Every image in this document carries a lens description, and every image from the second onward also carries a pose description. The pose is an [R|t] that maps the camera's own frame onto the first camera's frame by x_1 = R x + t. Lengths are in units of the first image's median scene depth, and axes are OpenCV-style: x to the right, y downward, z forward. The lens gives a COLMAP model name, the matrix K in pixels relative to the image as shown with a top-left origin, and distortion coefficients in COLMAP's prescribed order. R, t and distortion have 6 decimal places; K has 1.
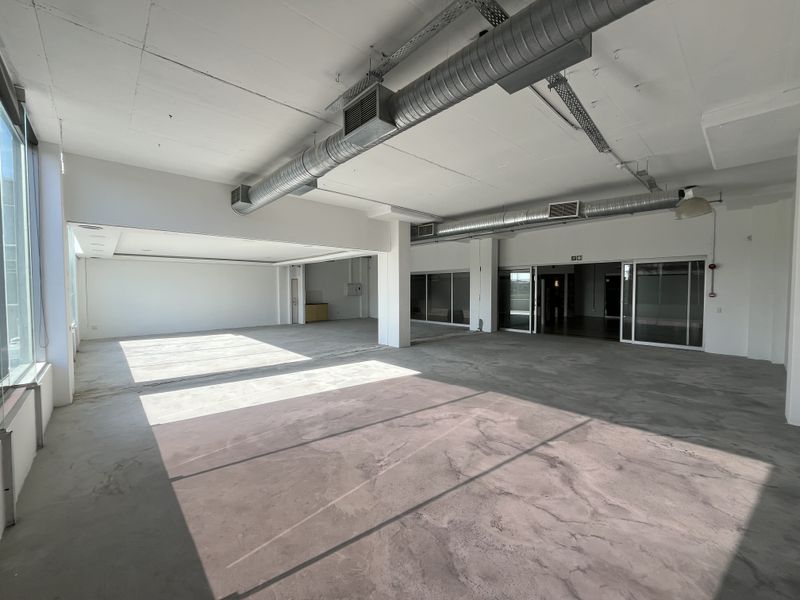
lens RADIAL K [[323.4, 0, 395.9], [0, 323.4, 299.9], [0, 0, 1]] dist [-0.001197, -0.000035]
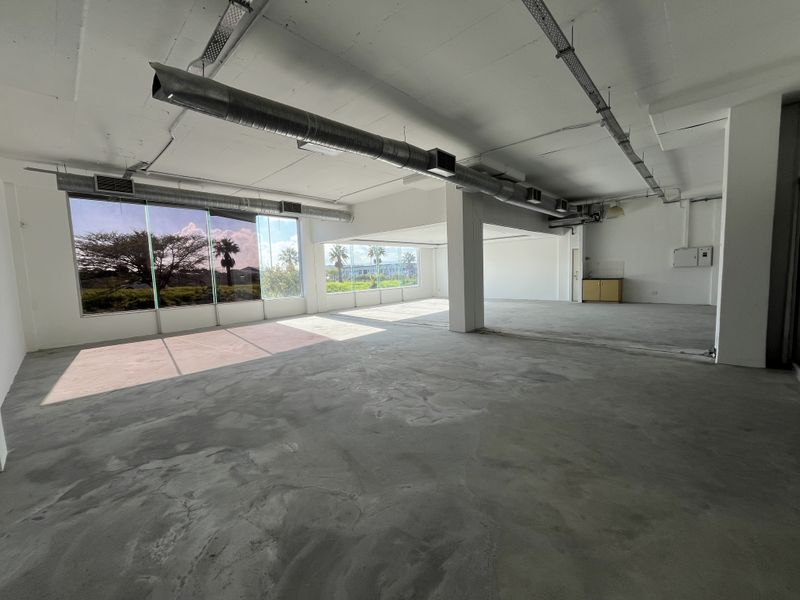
lens RADIAL K [[323.4, 0, 395.9], [0, 323.4, 299.2], [0, 0, 1]] dist [-0.001197, -0.000035]
pose [[0.072001, 0.090512, -0.993289, 1.431858], [0.000849, 0.995868, 0.090809, -0.027893], [0.997404, -0.007382, 0.071627, 1.326891]]
